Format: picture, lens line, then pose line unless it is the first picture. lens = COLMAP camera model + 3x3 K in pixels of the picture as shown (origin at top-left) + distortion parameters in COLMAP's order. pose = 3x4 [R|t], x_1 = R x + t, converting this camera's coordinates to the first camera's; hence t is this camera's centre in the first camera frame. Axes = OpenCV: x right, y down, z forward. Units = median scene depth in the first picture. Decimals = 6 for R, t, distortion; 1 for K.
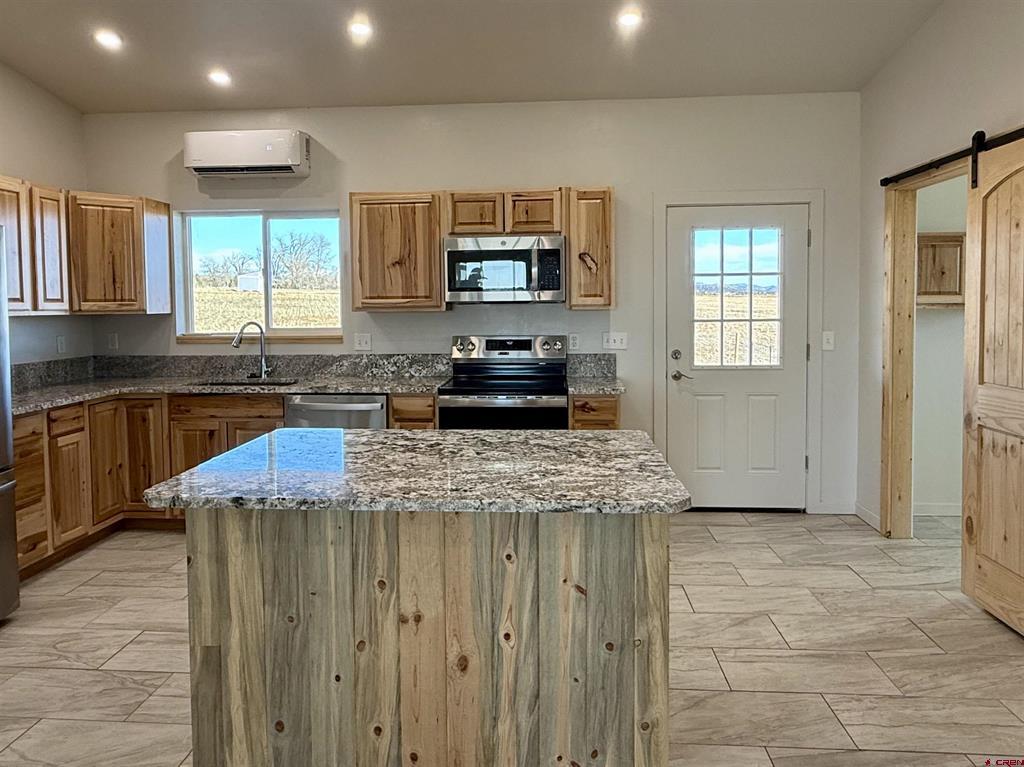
lens RADIAL K [[670.0, 0, 515.1], [0, 670.0, 331.7], [0, 0, 1]] dist [-0.011149, 0.011094]
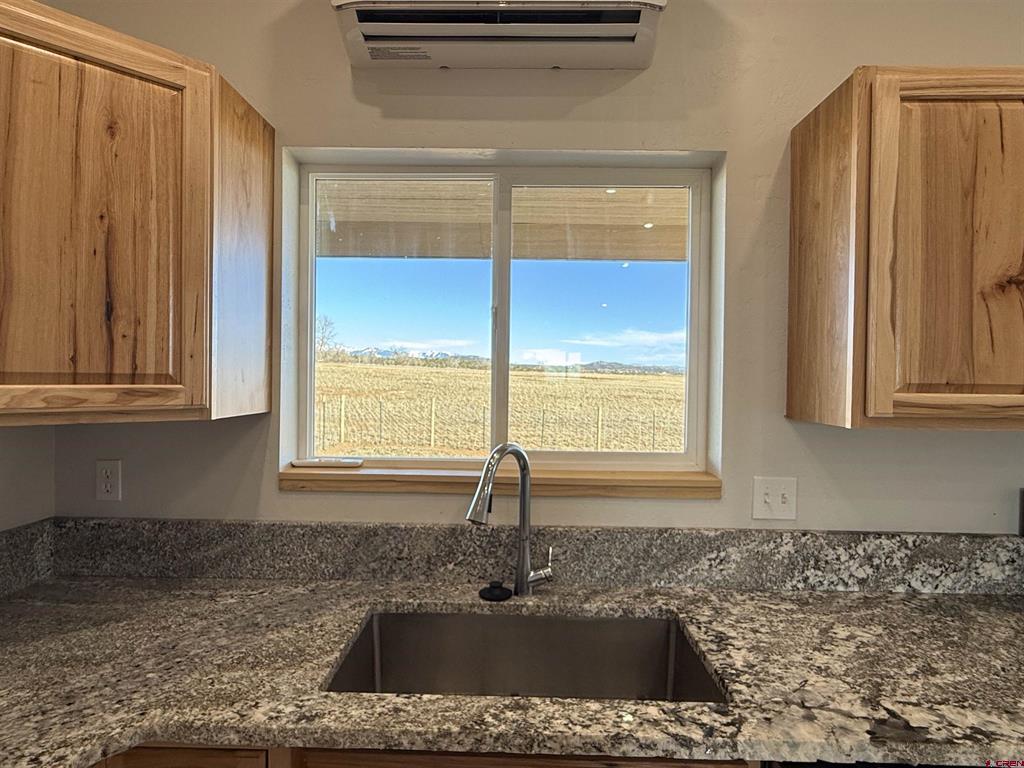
lens RADIAL K [[566.3, 0, 511.2], [0, 566.3, 382.1], [0, 0, 1]] dist [-0.002553, 0.001856]
pose [[0.998939, 0.021746, 0.040602, -0.432308], [-0.020313, 0.999167, -0.035395, -0.040017], [-0.041338, 0.034533, 0.998548, 0.744867]]
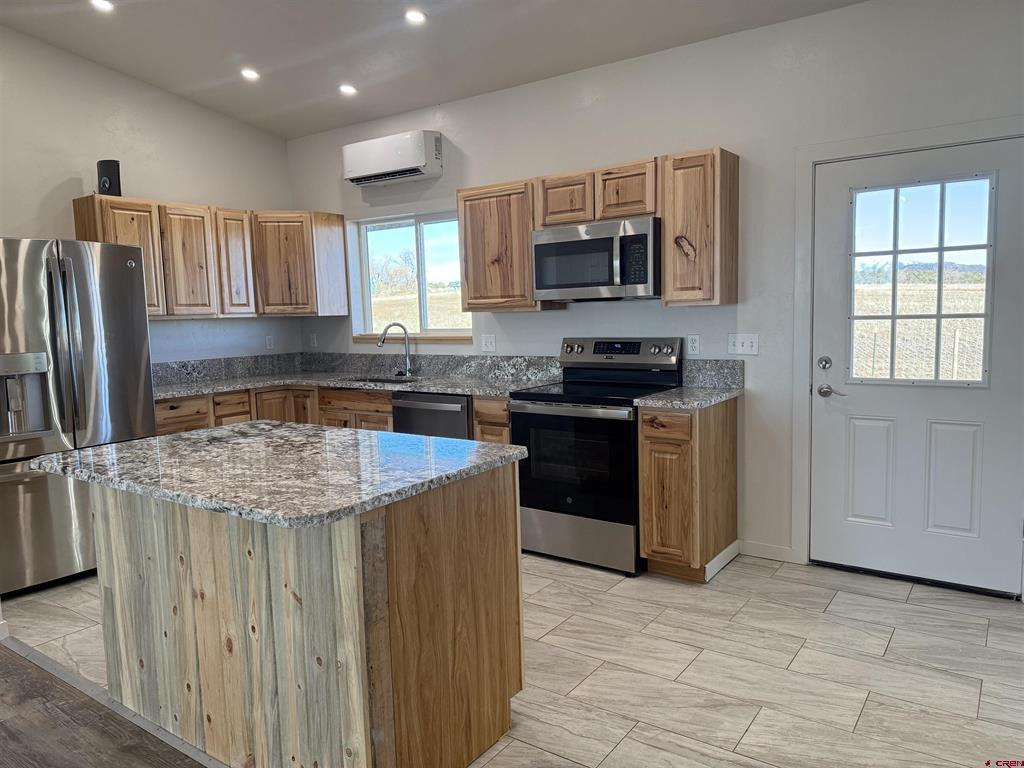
lens RADIAL K [[721.5, 0, 516.8], [0, 721.5, 393.4], [0, 0, 1]] dist [0.041298, -0.039745]
pose [[0.853862, 0.046220, -0.518443, 0.396192], [-0.002681, 0.996427, 0.084418, -0.000233], [0.520492, -0.070691, 0.850935, 0.125964]]
